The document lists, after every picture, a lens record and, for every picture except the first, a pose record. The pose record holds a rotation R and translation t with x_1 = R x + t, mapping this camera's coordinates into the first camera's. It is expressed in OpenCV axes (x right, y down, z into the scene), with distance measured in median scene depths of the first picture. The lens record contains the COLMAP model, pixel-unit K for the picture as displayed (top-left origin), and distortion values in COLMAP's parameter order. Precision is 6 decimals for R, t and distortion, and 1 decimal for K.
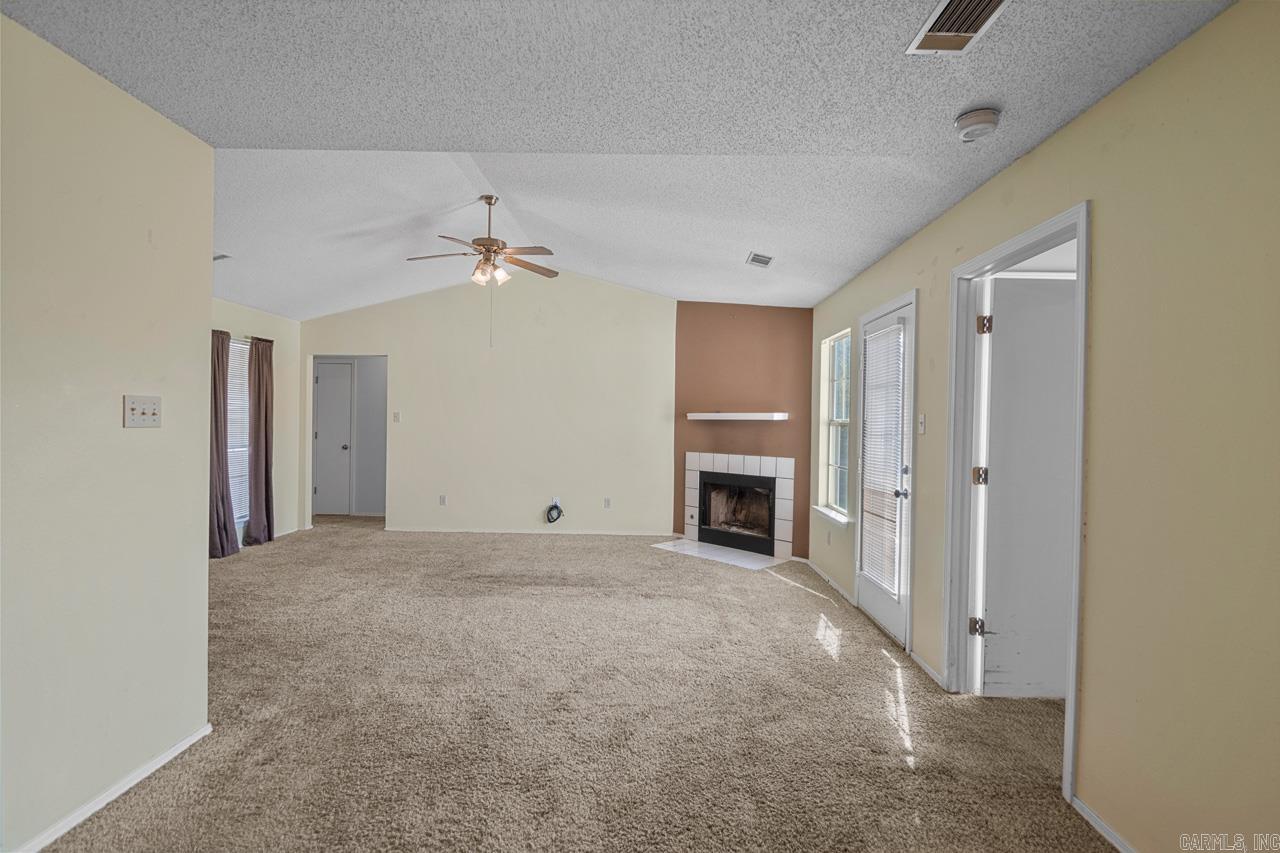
lens RADIAL K [[595.9, 0, 642.7], [0, 595.9, 428.0], [0, 0, 1]] dist [0.015931, -0.017286]
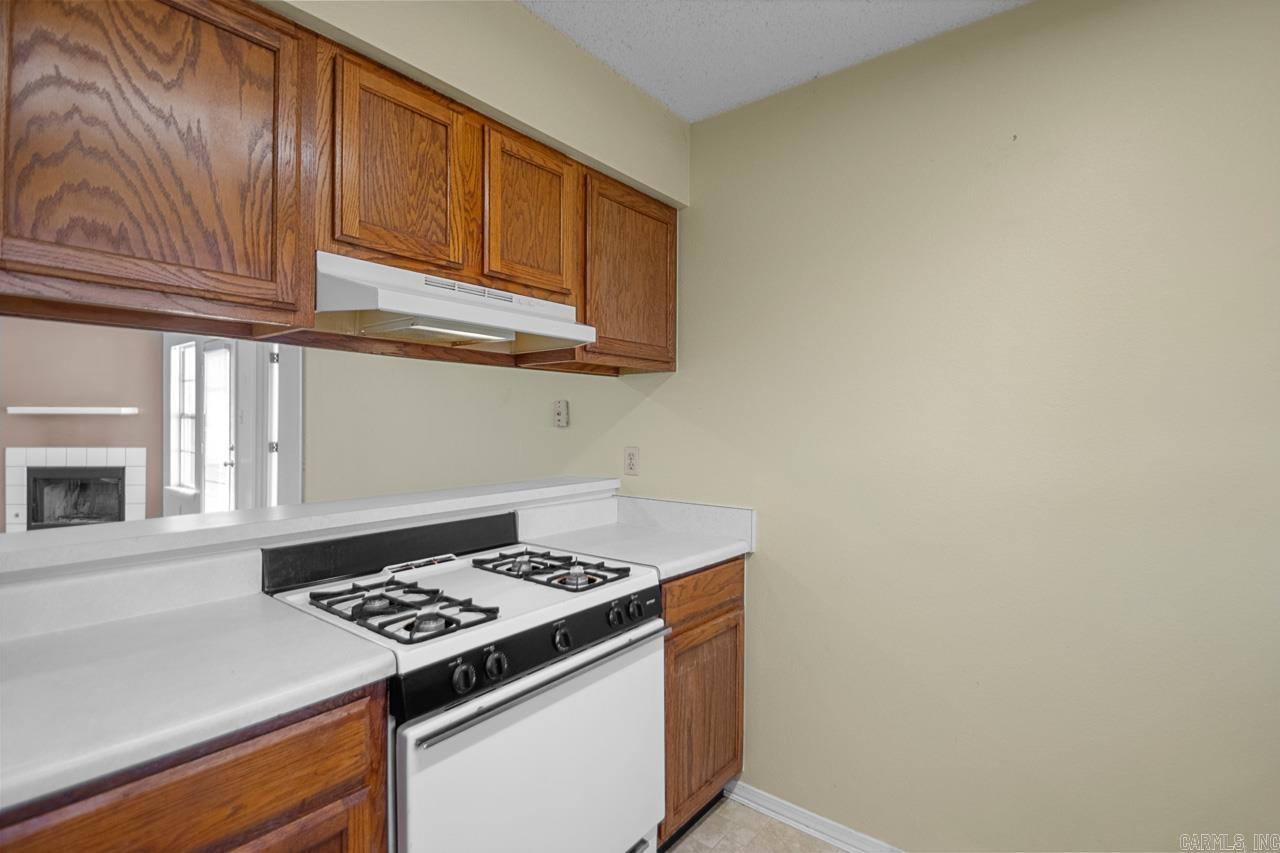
lens RADIAL K [[595.9, 0, 645.6], [0, 595.9, 422.6], [0, 0, 1]] dist [0.015931, -0.017286]
pose [[0.604532, -0.016505, 0.796410, -0.072732], [0.012100, 0.999860, 0.011537, 0.001735], [-0.796489, 0.002662, 0.604647, -0.433959]]
